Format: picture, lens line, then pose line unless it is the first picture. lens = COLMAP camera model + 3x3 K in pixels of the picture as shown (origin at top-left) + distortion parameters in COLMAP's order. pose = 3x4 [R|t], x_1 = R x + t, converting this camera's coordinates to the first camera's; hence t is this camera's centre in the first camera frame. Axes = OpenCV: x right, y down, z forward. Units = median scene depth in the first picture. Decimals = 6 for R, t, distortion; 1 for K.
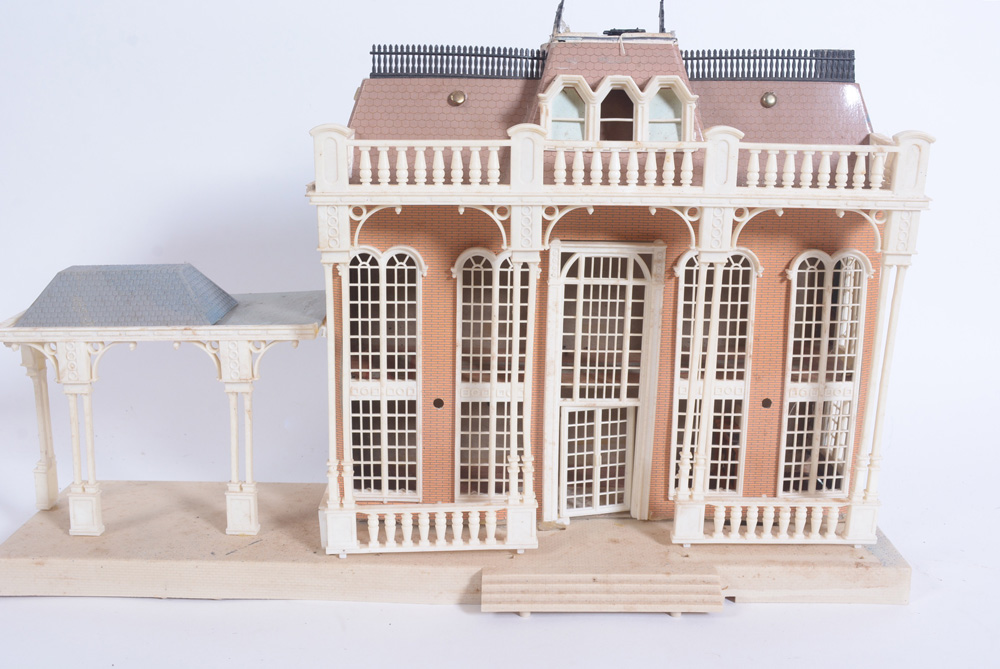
lens RADIAL K [[955.5, 0, 497.5], [0, 955.5, 334.3], [0, 0, 1]] dist [-0.074767, 0.000000]
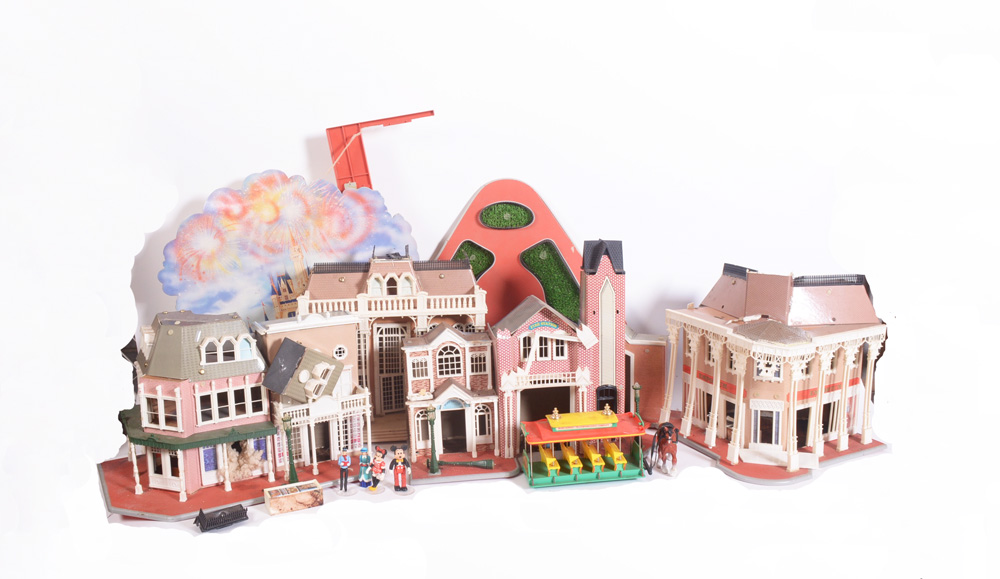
lens RADIAL K [[976.4, 0, 490.7], [0, 976.4, 283.2], [0, 0, 1]] dist [0.016588, 0.000000]
pose [[0.995704, -0.036381, 0.085149, 0.156473], [0.034914, 0.999216, 0.018652, -0.253027], [-0.085761, -0.015599, 0.996194, -2.020116]]
